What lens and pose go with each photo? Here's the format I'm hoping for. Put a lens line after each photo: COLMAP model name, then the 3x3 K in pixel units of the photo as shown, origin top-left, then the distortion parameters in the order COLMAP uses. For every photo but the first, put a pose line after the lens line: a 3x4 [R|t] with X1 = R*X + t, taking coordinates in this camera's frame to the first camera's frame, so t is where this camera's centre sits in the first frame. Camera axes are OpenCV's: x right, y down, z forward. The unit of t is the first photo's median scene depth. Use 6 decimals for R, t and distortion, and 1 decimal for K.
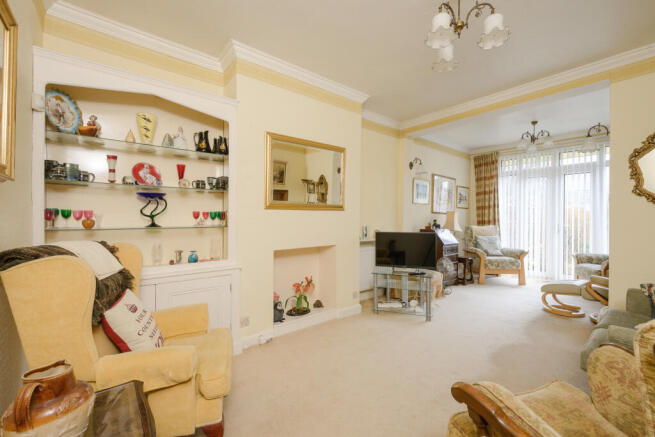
lens RADIAL K [[278.7, 0, 331.0], [0, 278.7, 219.6], [0, 0, 1]] dist [-0.001403, -0.000050]
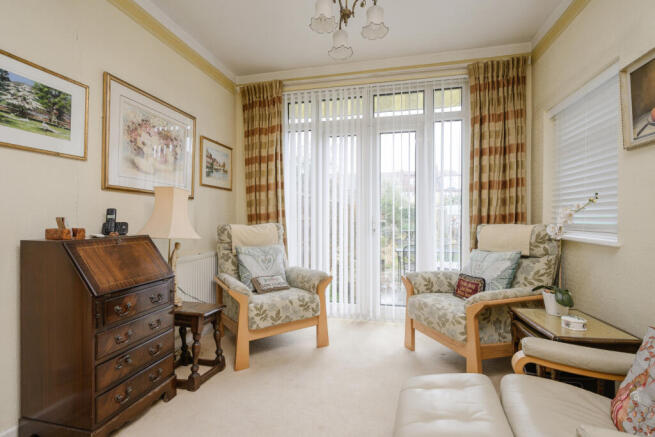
lens RADIAL K [[319.7, 0, 328.4], [0, 319.7, 218.0], [0, 0, 1]] dist [0.000917, 0.000011]
pose [[0.802228, -0.004192, 0.597003, 0.308900], [0.004896, 0.999988, 0.000442, 0.011222], [-0.596998, 0.002569, 0.802239, 0.465874]]
